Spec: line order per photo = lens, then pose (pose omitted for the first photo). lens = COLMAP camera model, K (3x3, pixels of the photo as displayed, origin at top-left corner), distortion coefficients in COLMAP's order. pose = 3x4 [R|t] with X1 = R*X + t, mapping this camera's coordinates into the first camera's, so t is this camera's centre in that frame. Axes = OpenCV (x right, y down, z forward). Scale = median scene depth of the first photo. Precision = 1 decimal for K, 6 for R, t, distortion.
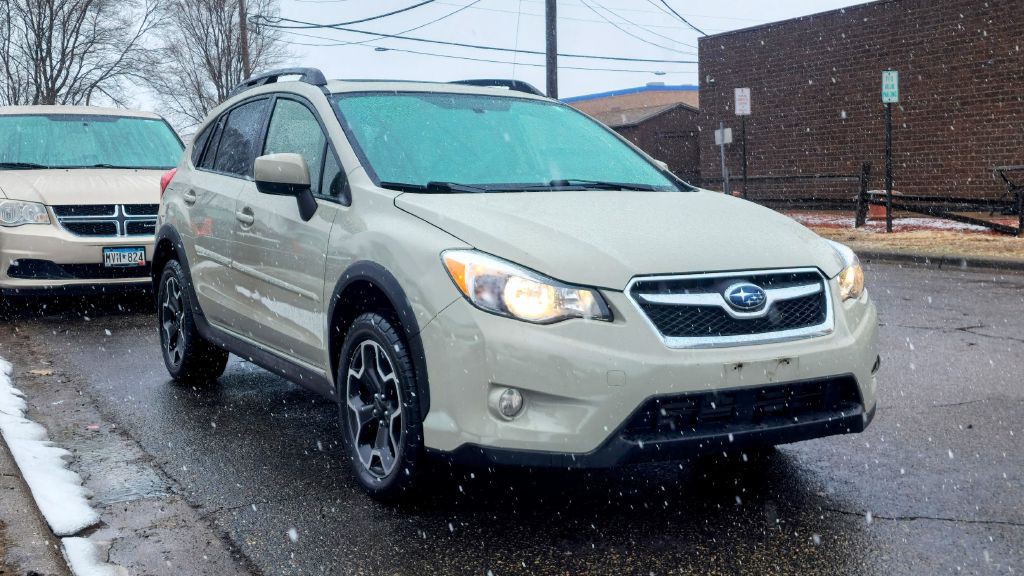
lens RADIAL K [[1180.9, 0, 516.0], [0, 1180.9, 289.5], [0, 0, 1]] dist [0.108897, 0.000000]
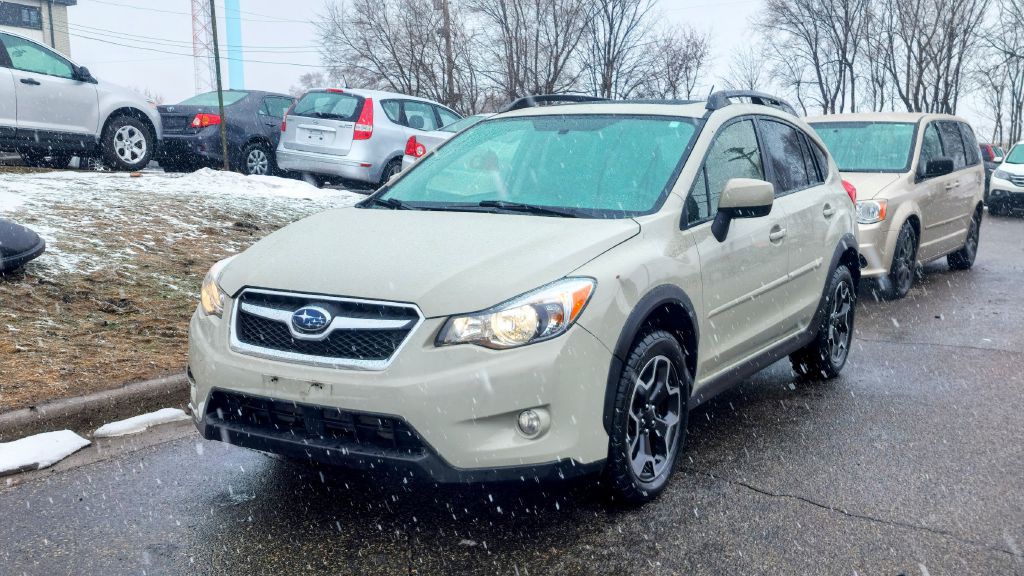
lens RADIAL K [[1093.2, 0, 539.2], [0, 1093.2, 359.2], [0, 0, 1]] dist [0.080203, 0.000000]
pose [[0.491011, 0.165588, -0.855271, 1.002415], [-0.097245, 0.986051, 0.135079, -0.097839], [0.865709, 0.016846, 0.500265, 0.599233]]
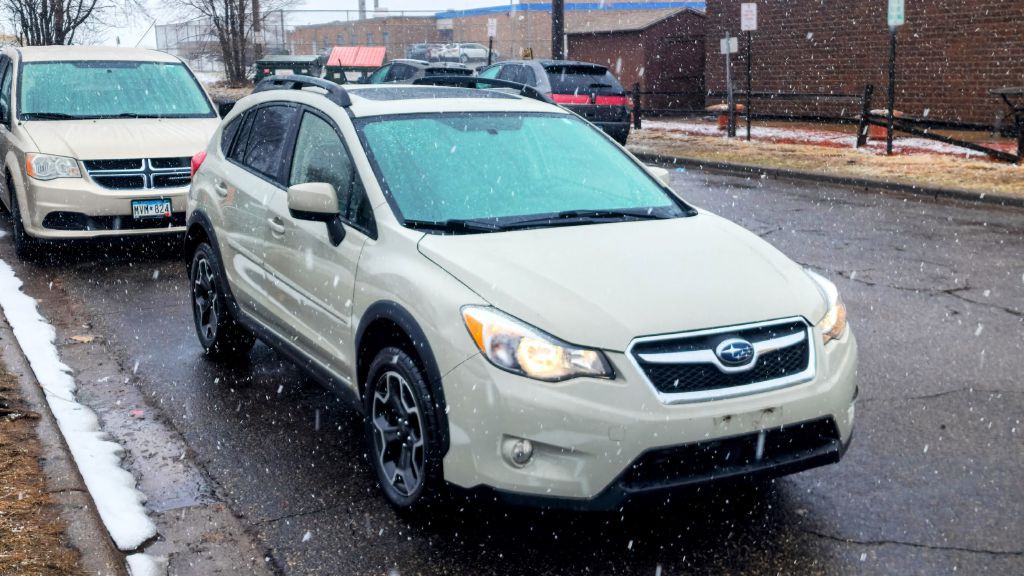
lens RADIAL K [[1171.7, 0, 501.9], [0, 1171.7, 264.6], [0, 0, 1]] dist [0.115682, 0.000000]
pose [[0.999833, 0.012424, -0.013431, -0.009261], [-0.011267, 0.996482, 0.083050, -0.143988], [0.014415, -0.082884, 0.996455, -0.082359]]
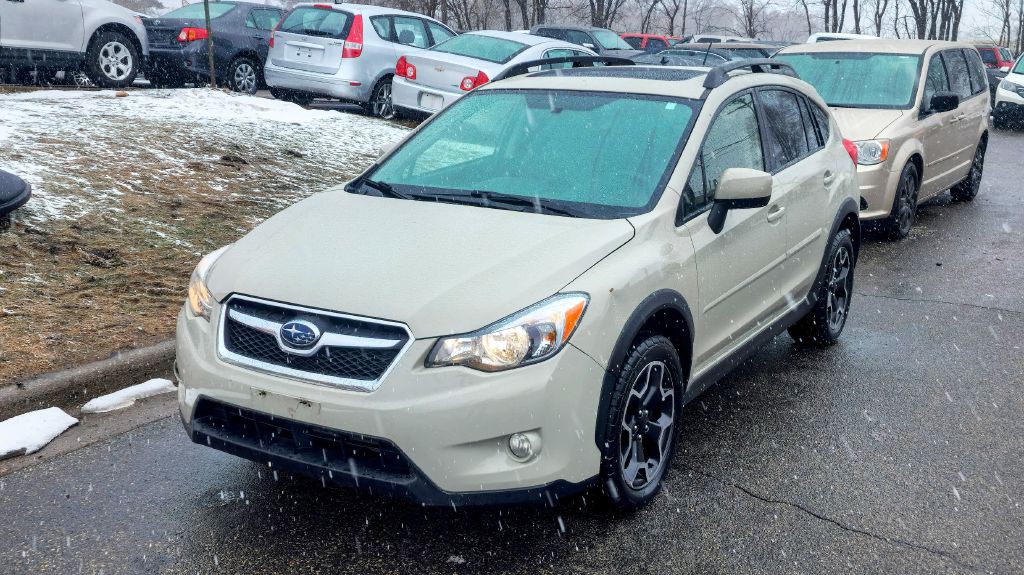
lens RADIAL K [[1109.1, 0, 514.4], [0, 1109.1, 289.8], [0, 0, 1]] dist [0.083785, 0.000000]
pose [[0.477523, 0.200605, -0.855412, 0.981515], [-0.102251, 0.979659, 0.172663, -0.194122], [0.872649, 0.005016, 0.488322, 0.599061]]
